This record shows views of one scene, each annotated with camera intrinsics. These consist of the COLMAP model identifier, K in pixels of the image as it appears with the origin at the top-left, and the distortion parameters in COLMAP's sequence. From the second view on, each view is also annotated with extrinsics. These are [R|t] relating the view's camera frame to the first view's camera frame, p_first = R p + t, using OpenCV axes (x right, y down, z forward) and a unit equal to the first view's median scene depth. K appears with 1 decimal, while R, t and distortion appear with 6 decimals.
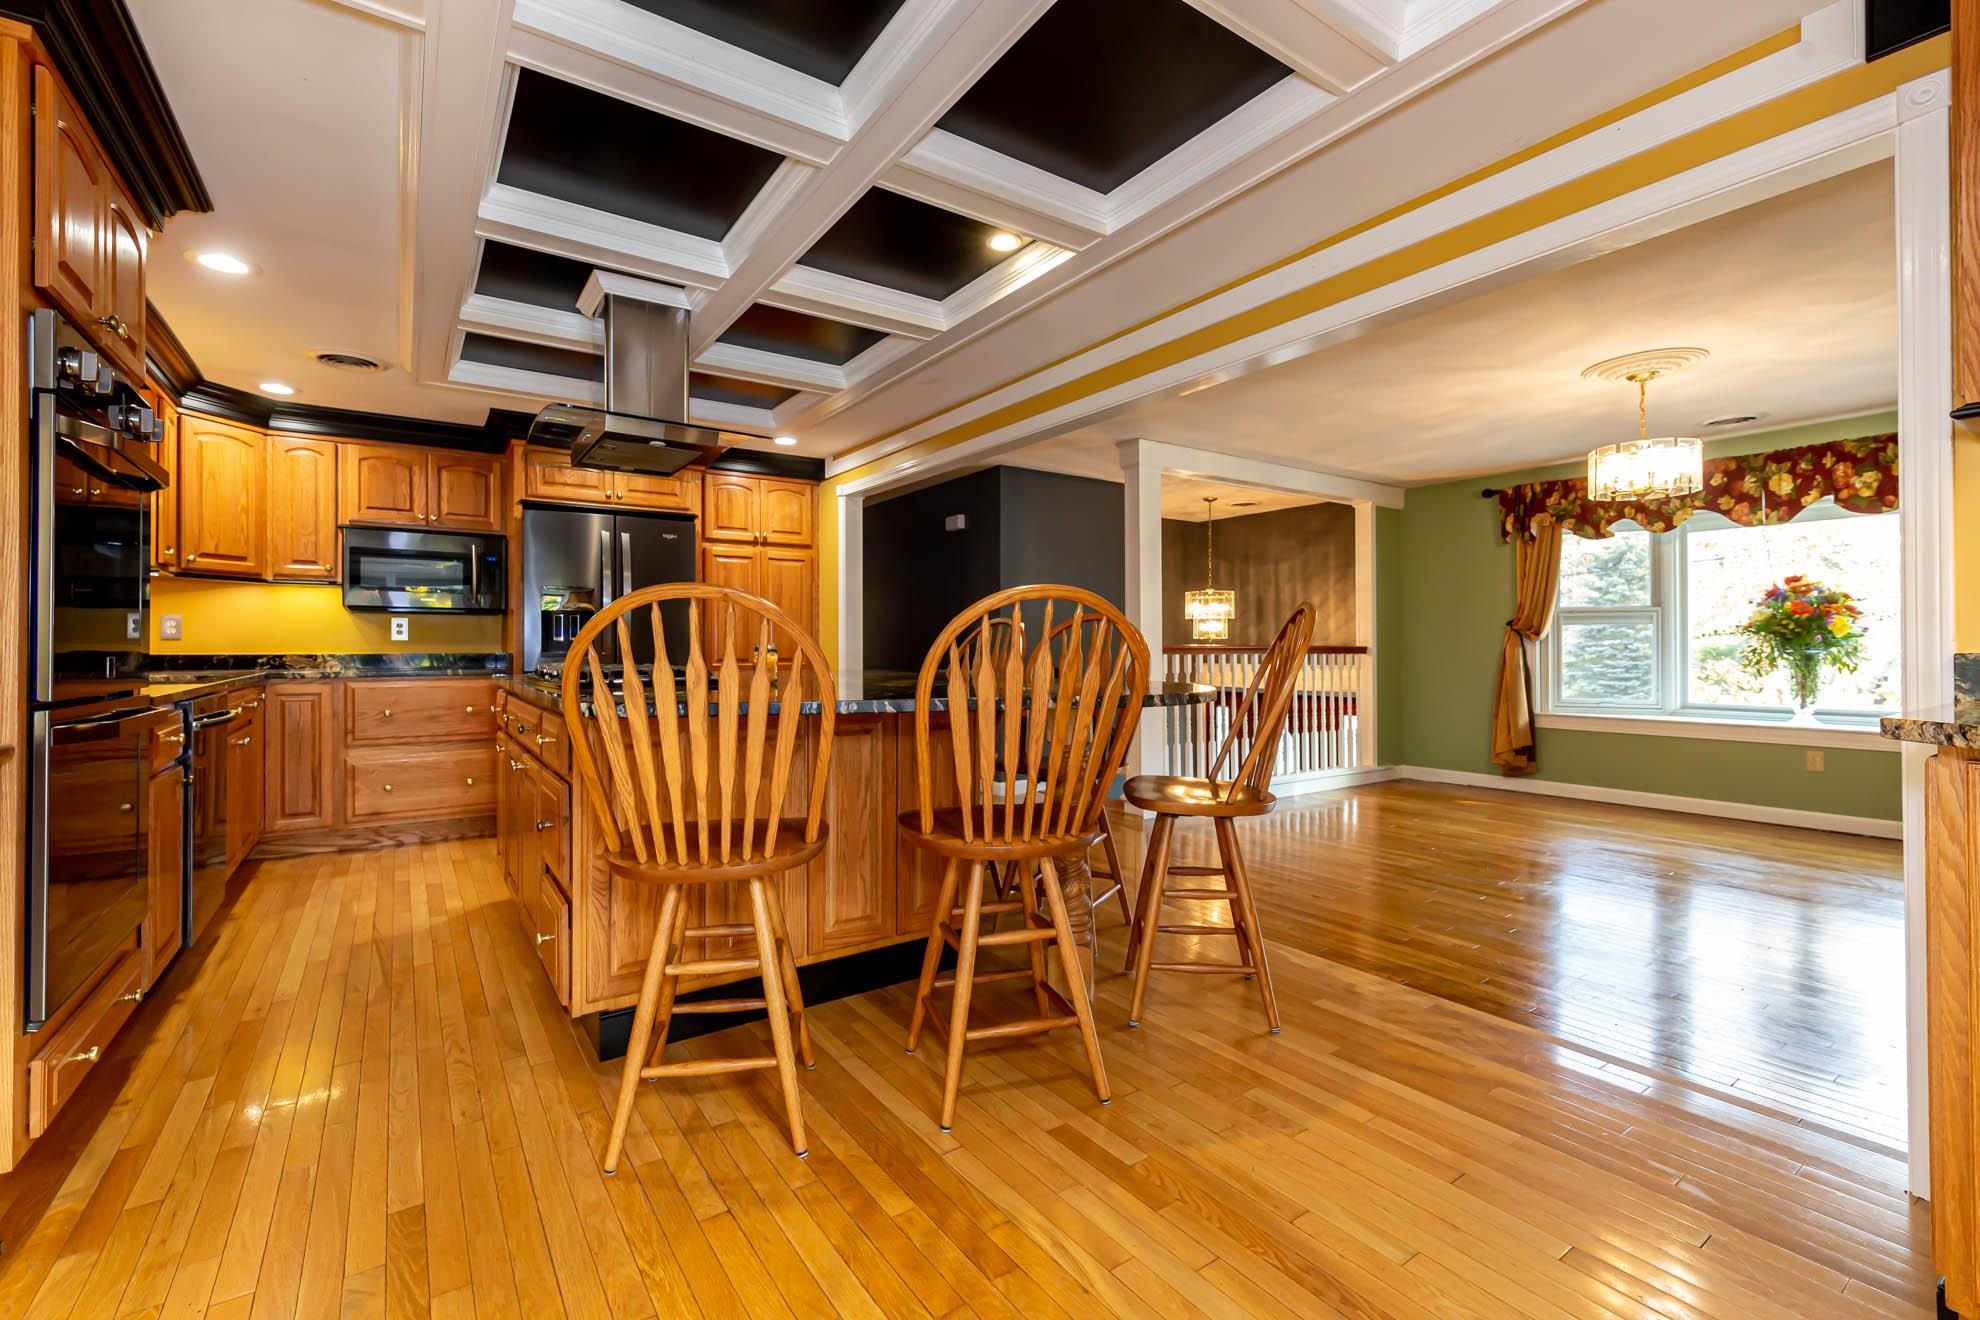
lens RADIAL K [[858.6, 0, 1001.7], [0, 858.6, 644.2], [0, 0, 1]] dist [0.001298, 0.000273]
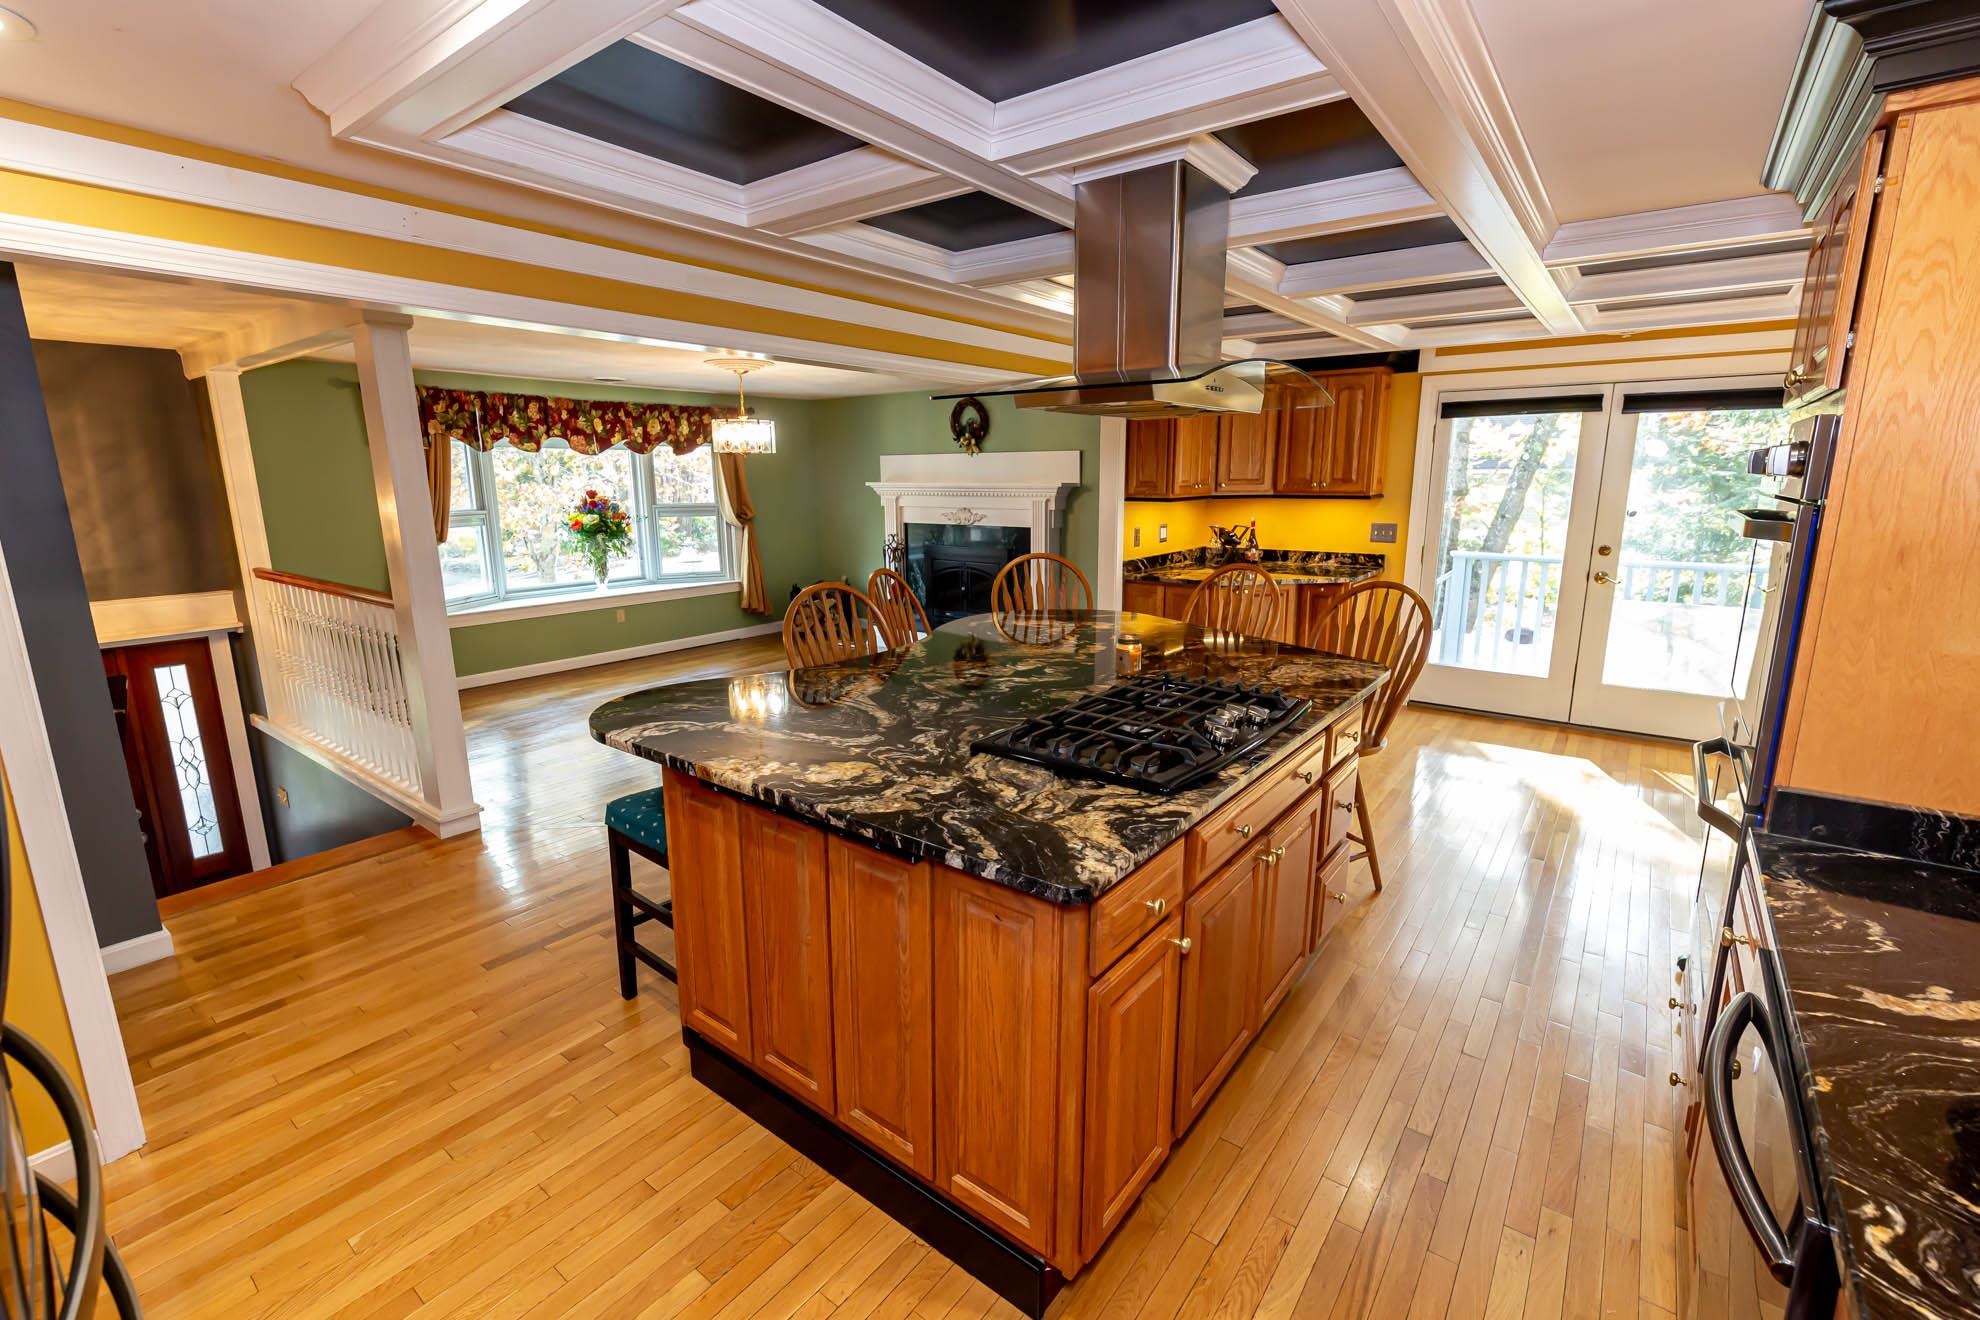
lens RADIAL K [[858.6, 0, 1001.7], [0, 858.6, 644.2], [0, 0, 1]] dist [0.001298, 0.000273]
pose [[-0.307077, -0.181384, 0.934240, -0.816822], [-0.003915, 0.981902, 0.189351, -0.125242], [-0.951677, 0.054488, -0.302229, 0.984574]]
